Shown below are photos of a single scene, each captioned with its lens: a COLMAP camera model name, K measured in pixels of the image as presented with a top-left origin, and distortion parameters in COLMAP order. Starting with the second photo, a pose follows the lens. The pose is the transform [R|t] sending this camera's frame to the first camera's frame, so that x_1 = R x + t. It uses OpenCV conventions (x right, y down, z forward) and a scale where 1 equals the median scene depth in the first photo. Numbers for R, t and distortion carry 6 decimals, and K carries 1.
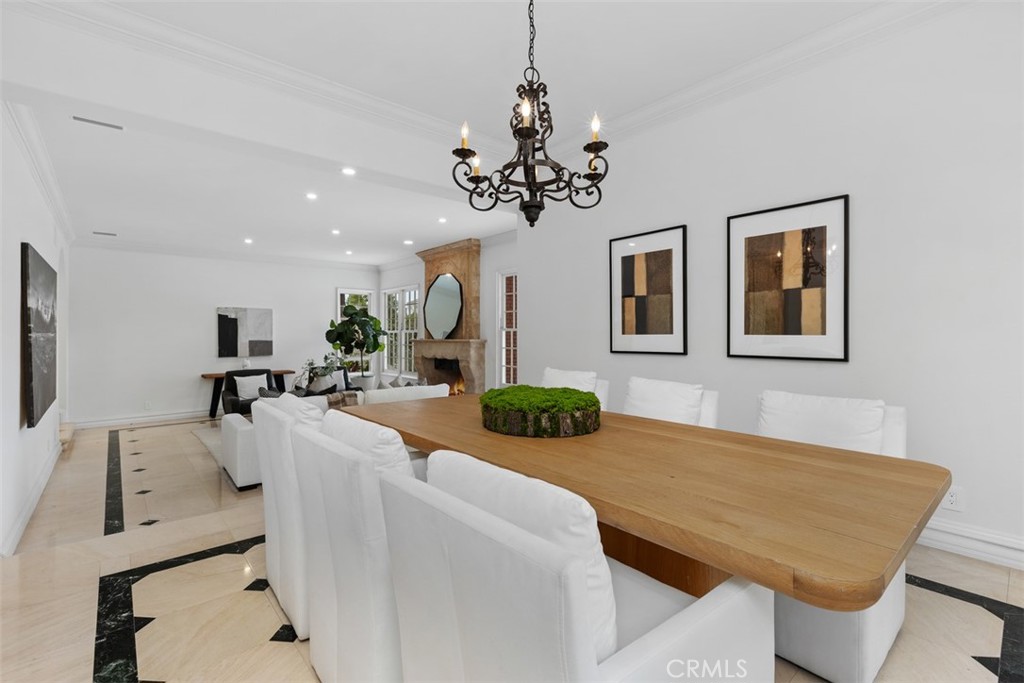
lens RADIAL K [[462.4, 0, 510.4], [0, 462.4, 336.9], [0, 0, 1]] dist [0.000819, 0.000047]
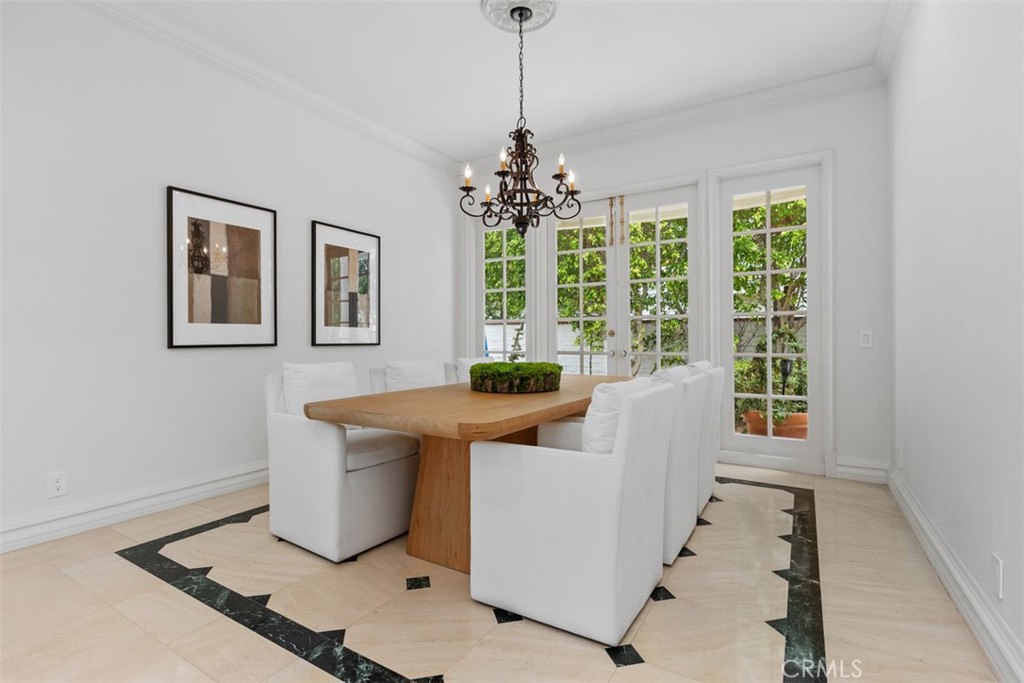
lens RADIAL K [[476.3, 0, 508.4], [0, 476.3, 331.2], [0, 0, 1]] dist [-0.001812, -0.000157]
pose [[-0.299698, -0.005516, 0.954018, -0.363456], [-0.014646, 0.999892, 0.001180, -0.000109], [-0.953922, -0.013618, -0.299747, 0.423500]]
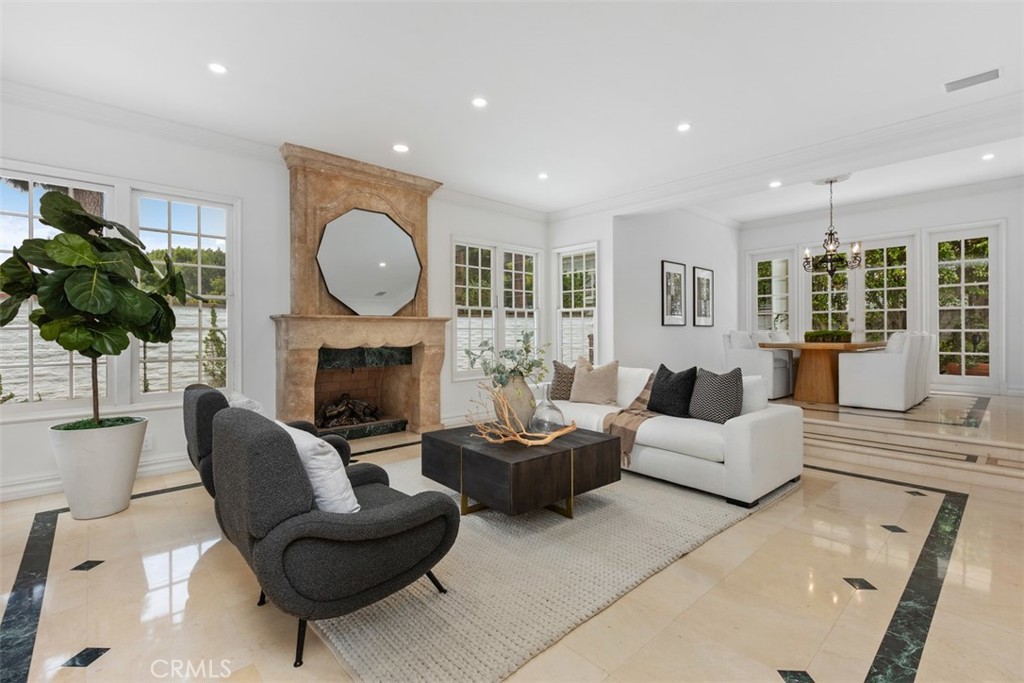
lens RADIAL K [[453.2, 0, 512.7], [0, 453.2, 328.0], [0, 0, 1]] dist [0.025153, 0.000473]
pose [[-0.034012, -0.014451, 0.999317, -0.875518], [-0.007630, 0.999870, 0.014199, 0.011966], [-0.999392, -0.007142, -0.034118, 0.953442]]
